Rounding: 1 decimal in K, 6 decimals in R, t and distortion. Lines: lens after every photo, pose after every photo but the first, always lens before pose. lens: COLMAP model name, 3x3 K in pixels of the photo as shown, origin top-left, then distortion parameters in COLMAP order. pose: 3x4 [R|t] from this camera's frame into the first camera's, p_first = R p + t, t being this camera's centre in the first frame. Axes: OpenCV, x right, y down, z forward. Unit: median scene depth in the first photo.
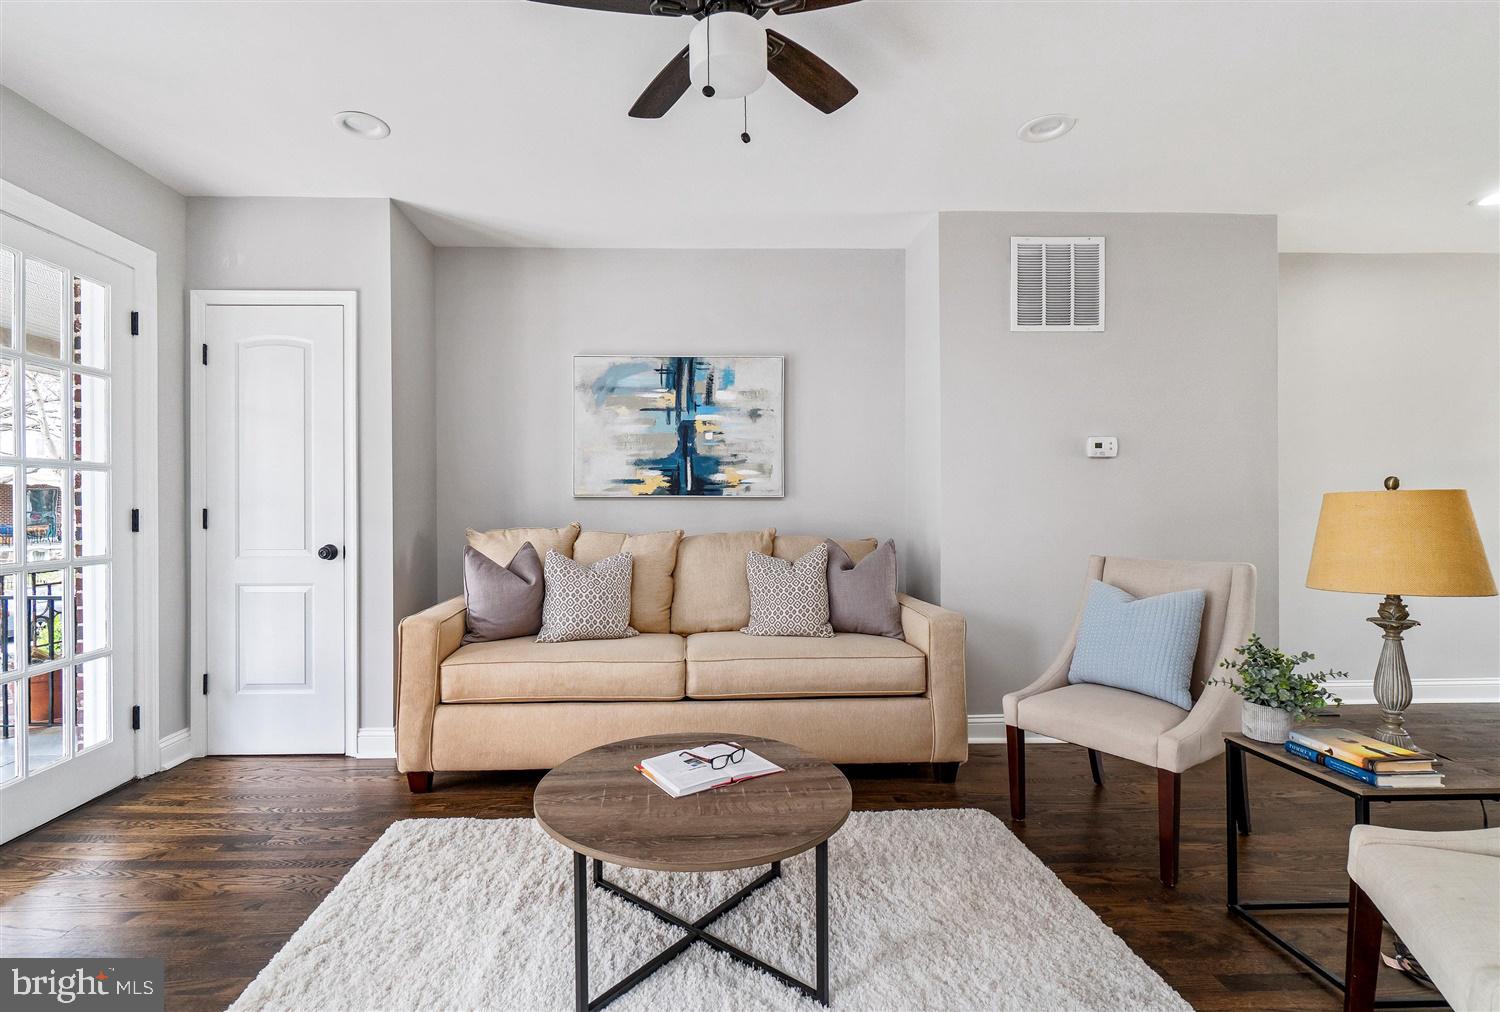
lens RADIAL K [[669.3, 0, 747.8], [0, 669.3, 489.5], [0, 0, 1]] dist [0.001313, 0.000283]
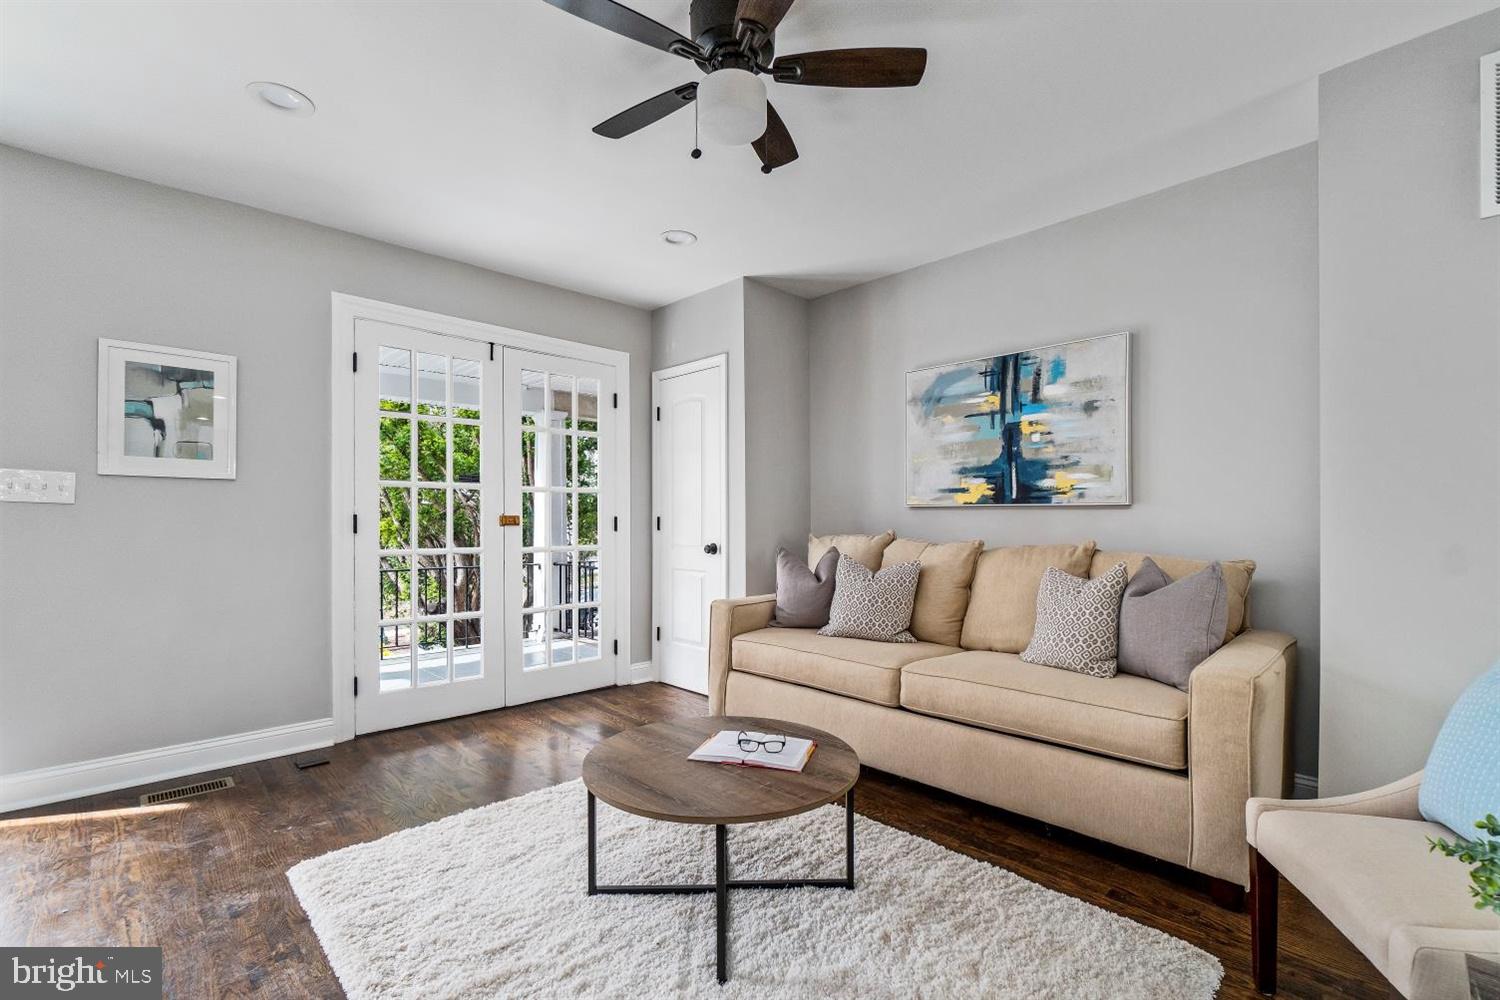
lens RADIAL K [[660.9, 0, 750.0], [0, 660.9, 500.0], [0, 0, 1]] dist [0.001387, 0.000517]
pose [[0.679802, -0.017036, -0.733198, 0.331287], [0.015953, 0.999837, -0.008440, 0.005327], [0.733222, -0.005959, 0.679963, 0.114760]]
